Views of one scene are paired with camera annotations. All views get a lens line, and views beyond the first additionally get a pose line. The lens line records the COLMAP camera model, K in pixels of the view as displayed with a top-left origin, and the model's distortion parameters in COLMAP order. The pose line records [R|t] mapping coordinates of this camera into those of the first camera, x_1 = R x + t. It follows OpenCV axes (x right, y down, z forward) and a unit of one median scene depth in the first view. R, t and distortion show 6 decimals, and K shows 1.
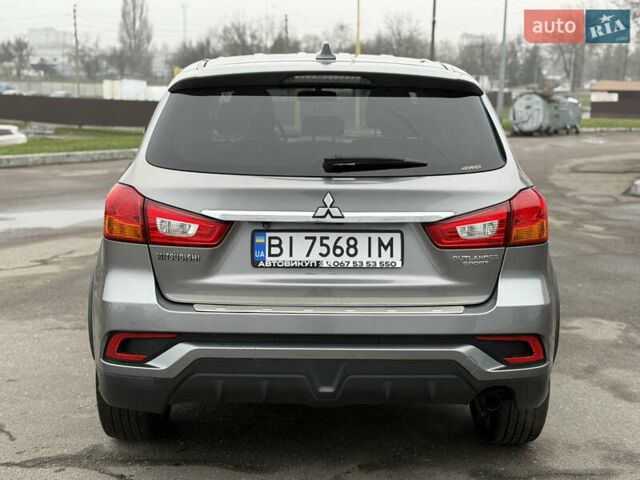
lens RADIAL K [[880.9, 0, 320.0], [0, 880.9, 240.0], [0, 0, 1]] dist [0.135654, -0.103704]
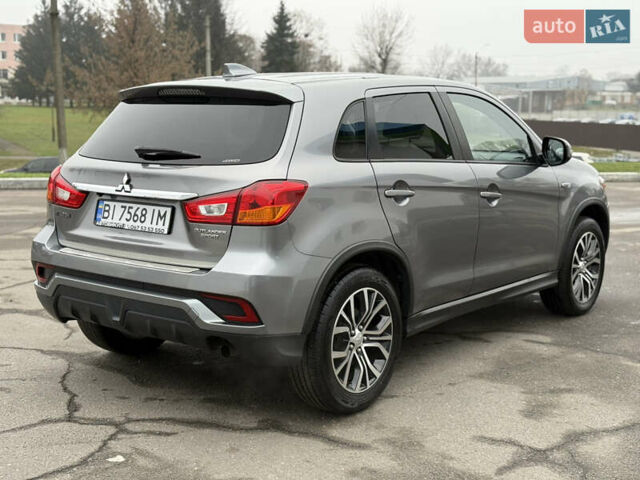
lens RADIAL K [[880.9, 0, 320.0], [0, 880.9, 240.0], [0, 0, 1]] dist [0.135654, -0.103704]
pose [[0.778988, 0.085837, -0.621136, 1.071461], [-0.106287, 0.994327, 0.004111, 0.010497], [0.617965, 0.062816, 0.783692, 0.117292]]
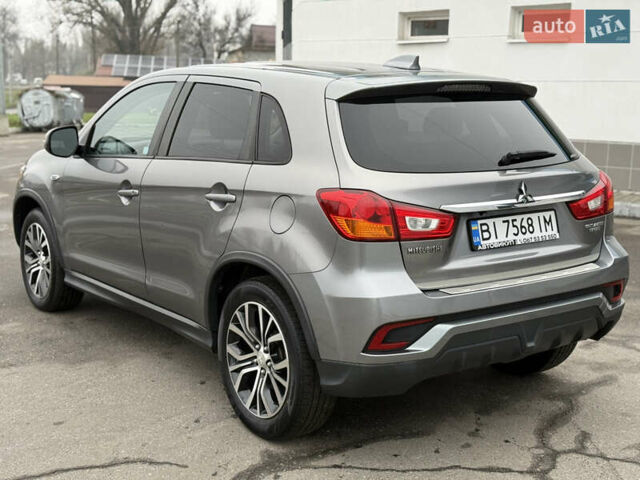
lens RADIAL K [[880.9, 0, 320.0], [0, 880.9, 240.0], [0, 0, 1]] dist [0.135654, -0.103704]
pose [[0.816065, -0.105988, 0.568158, -0.894664], [0.102124, 0.994017, 0.038746, -0.049207], [-0.568866, 0.026403, 0.822007, 0.155882]]
